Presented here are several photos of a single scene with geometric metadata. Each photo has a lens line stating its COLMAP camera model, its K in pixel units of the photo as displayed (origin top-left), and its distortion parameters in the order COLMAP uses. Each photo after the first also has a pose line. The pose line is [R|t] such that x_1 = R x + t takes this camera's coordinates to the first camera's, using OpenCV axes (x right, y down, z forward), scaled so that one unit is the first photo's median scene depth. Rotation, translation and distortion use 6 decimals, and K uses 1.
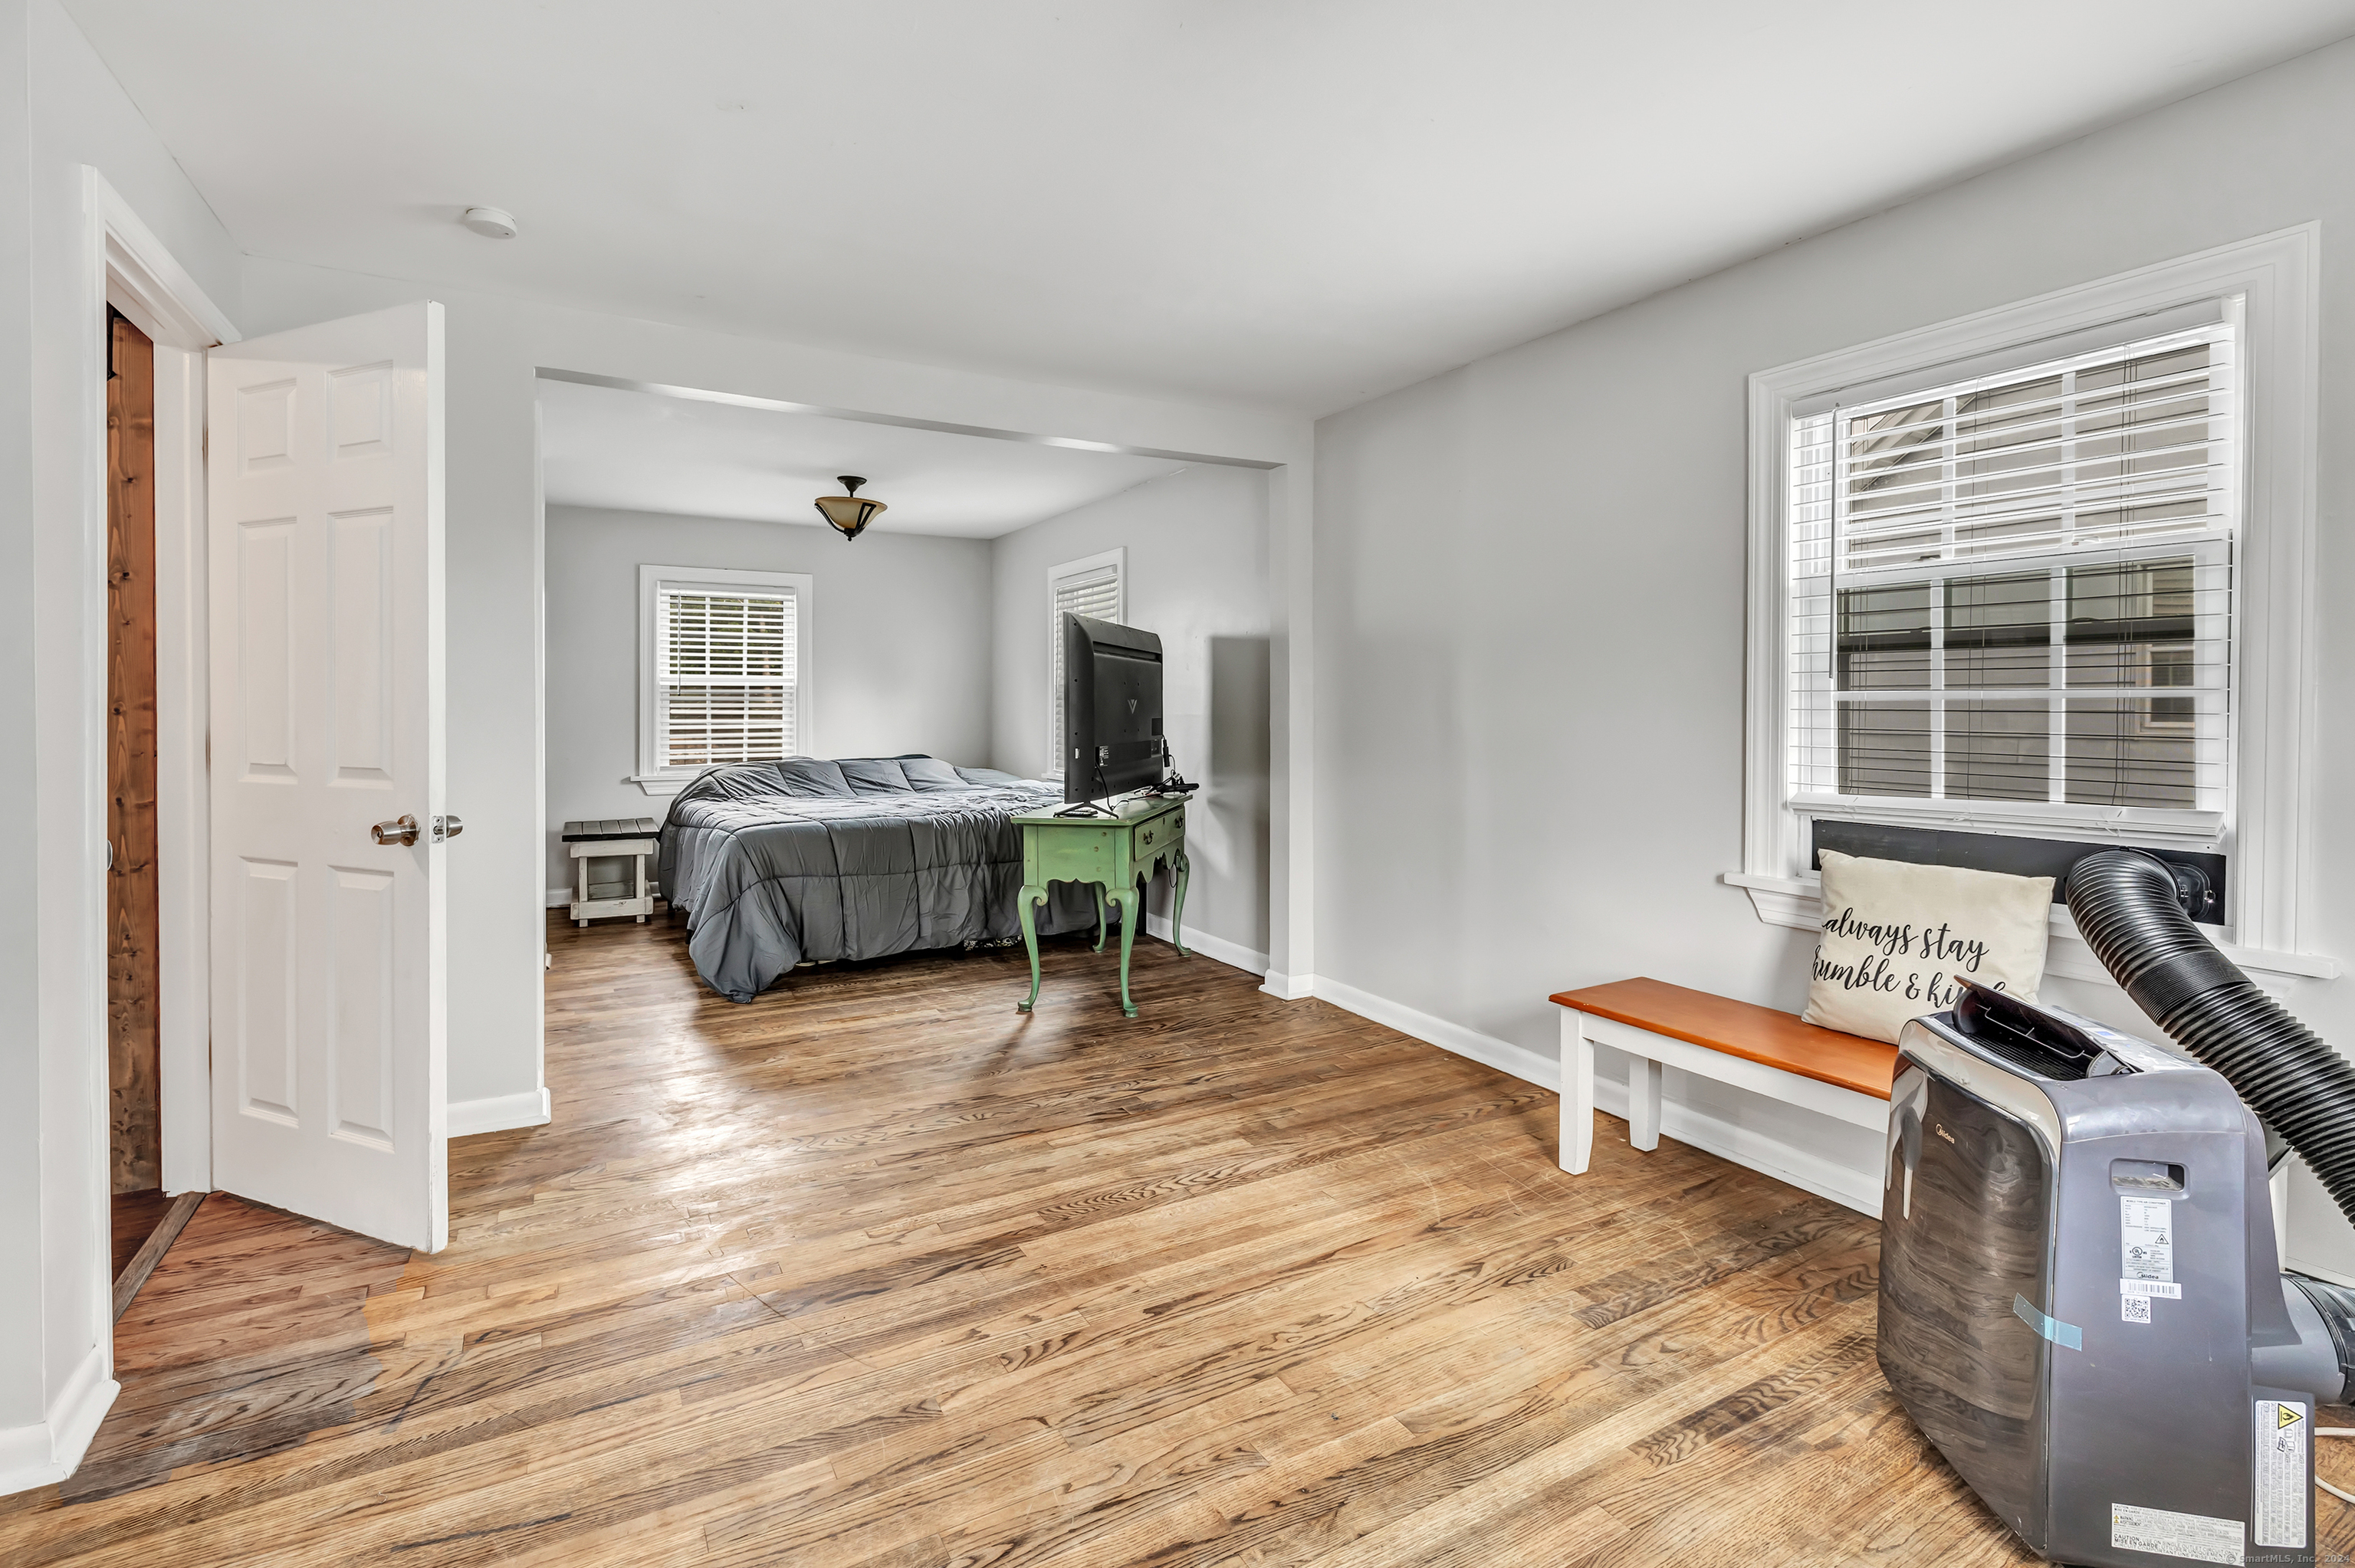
lens RADIAL K [[1064.3, 0, 1150.1], [0, 1064.3, 700.7], [0, 0, 1]] dist [0.000620, 0.000518]
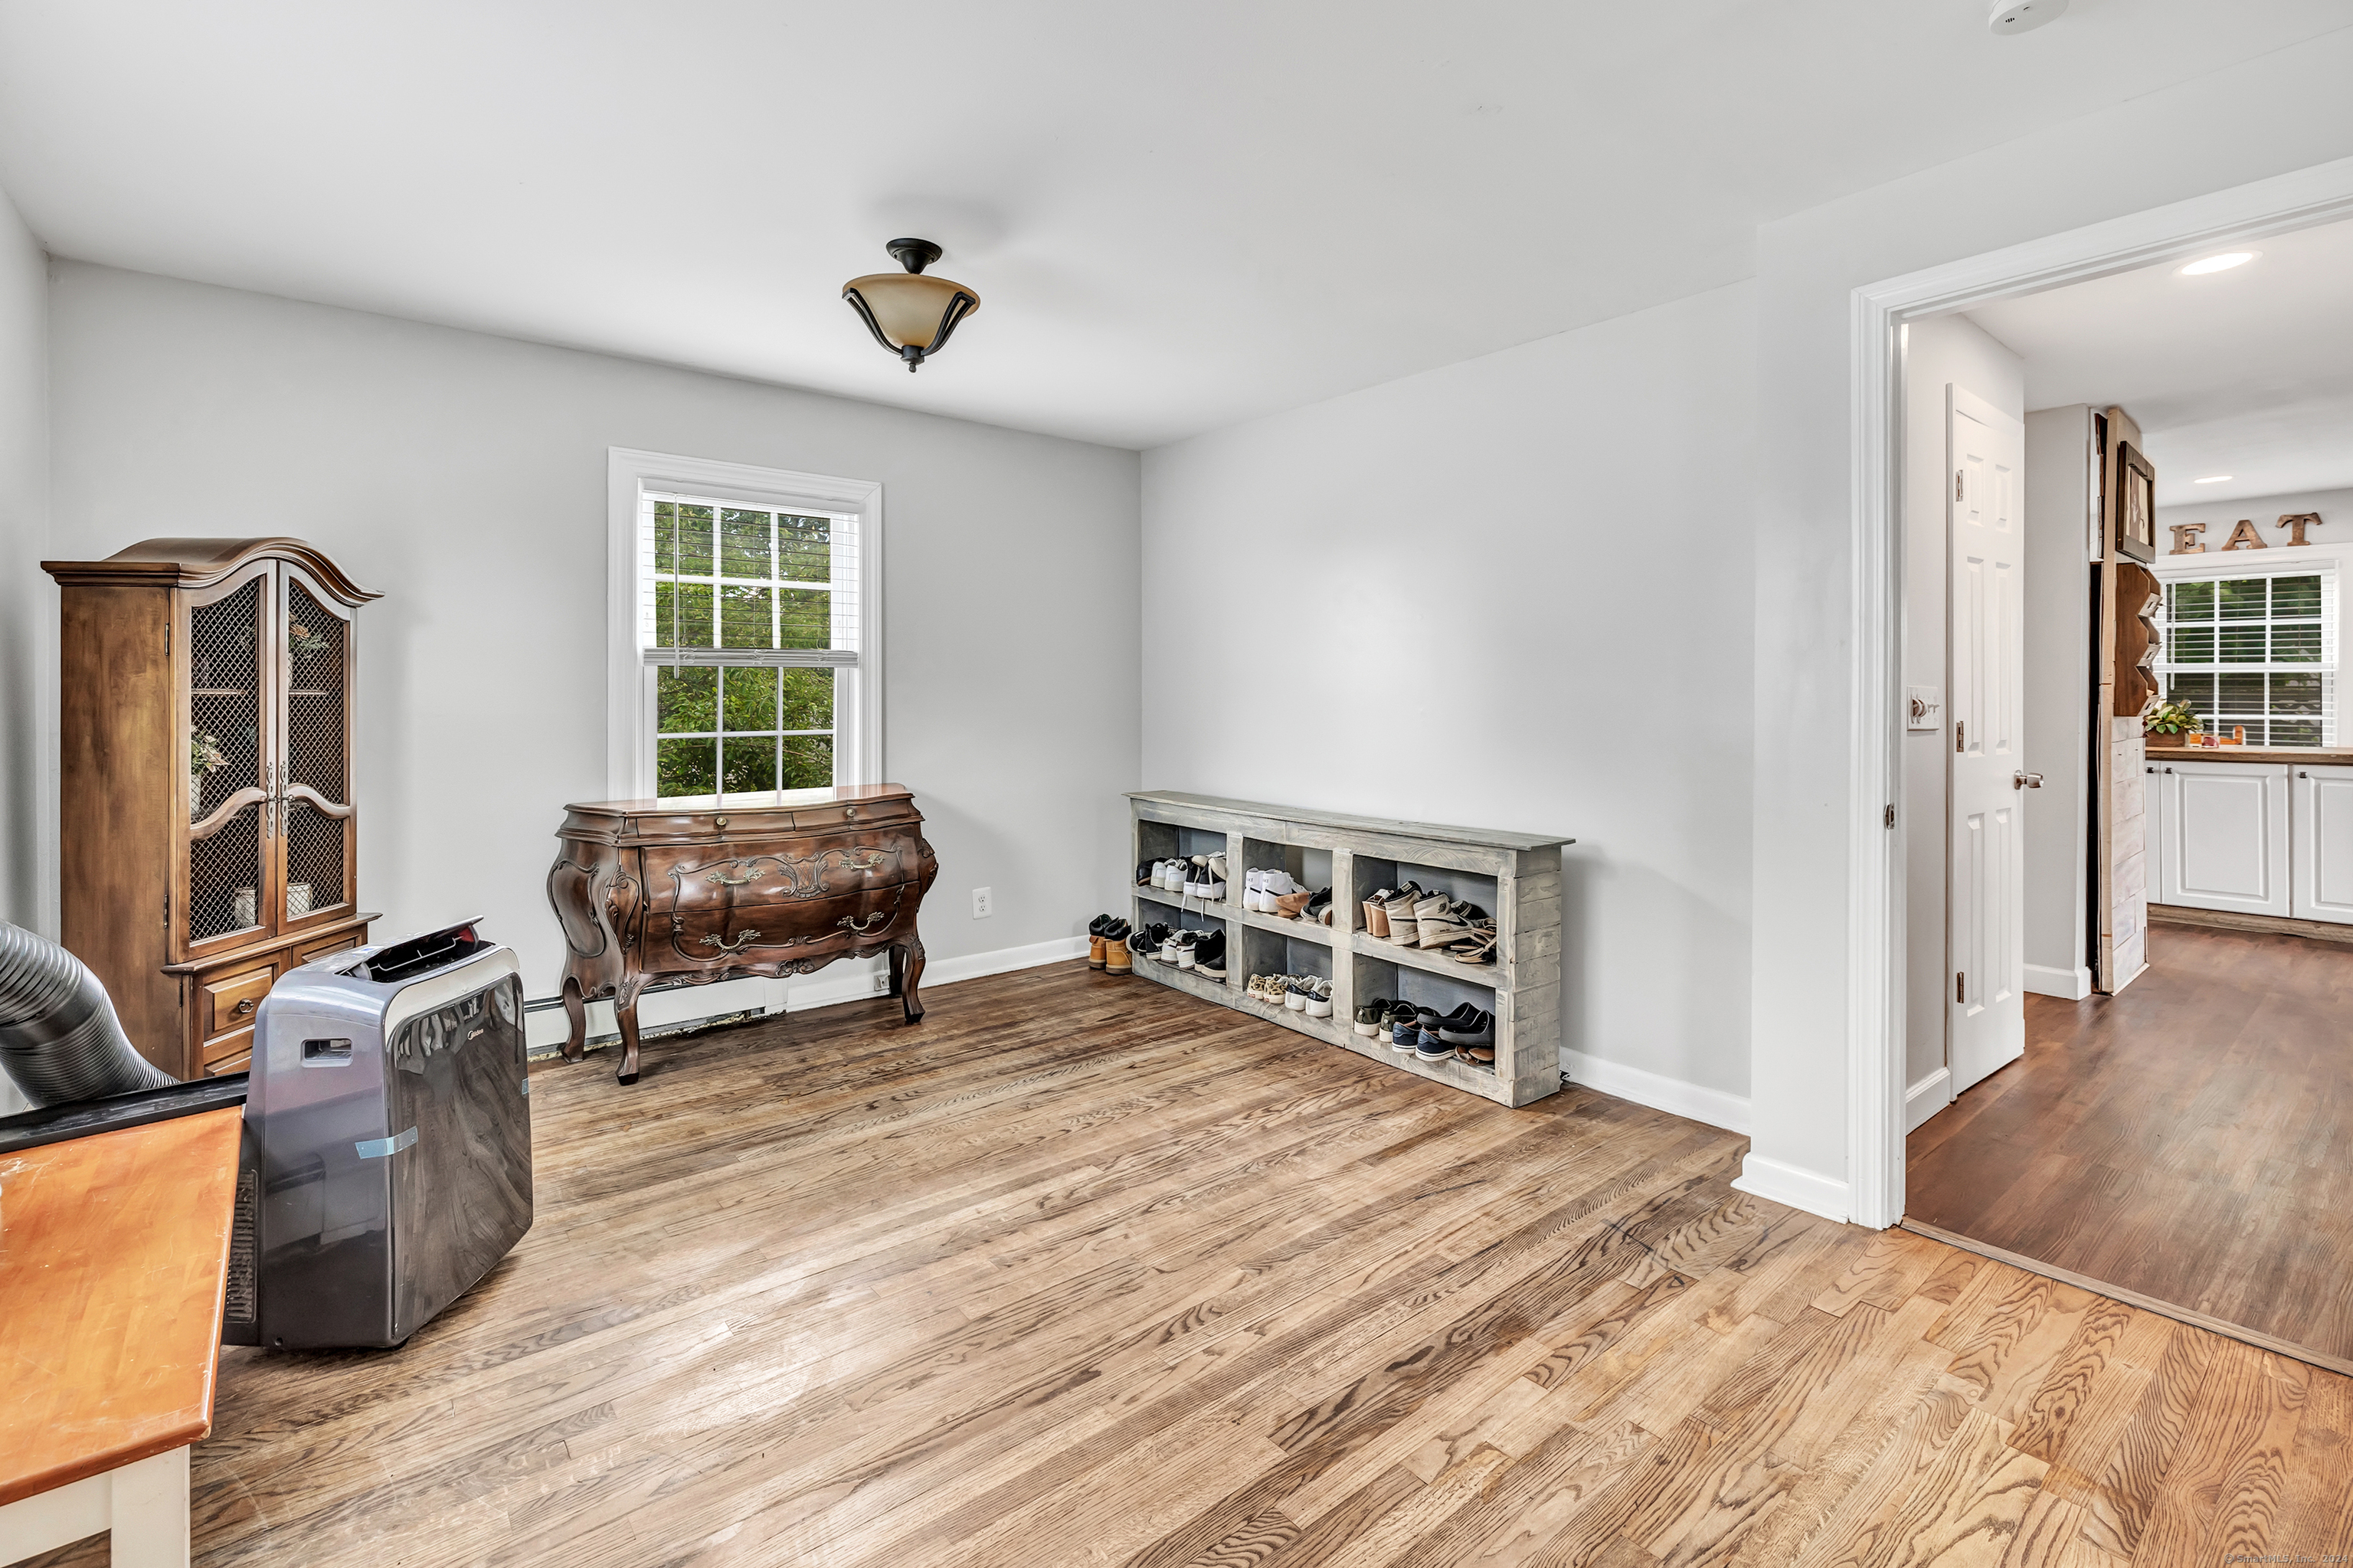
lens RADIAL K [[1063.6, 0, 1149.1], [0, 1063.6, 700.8], [0, 0, 1]] dist [0.000620, 0.000518]
pose [[-0.987326, 0.001743, -0.158695, 0.100902], [0.000930, 0.999986, 0.005196, -0.019669], [0.158701, 0.004982, -0.987314, 1.965703]]
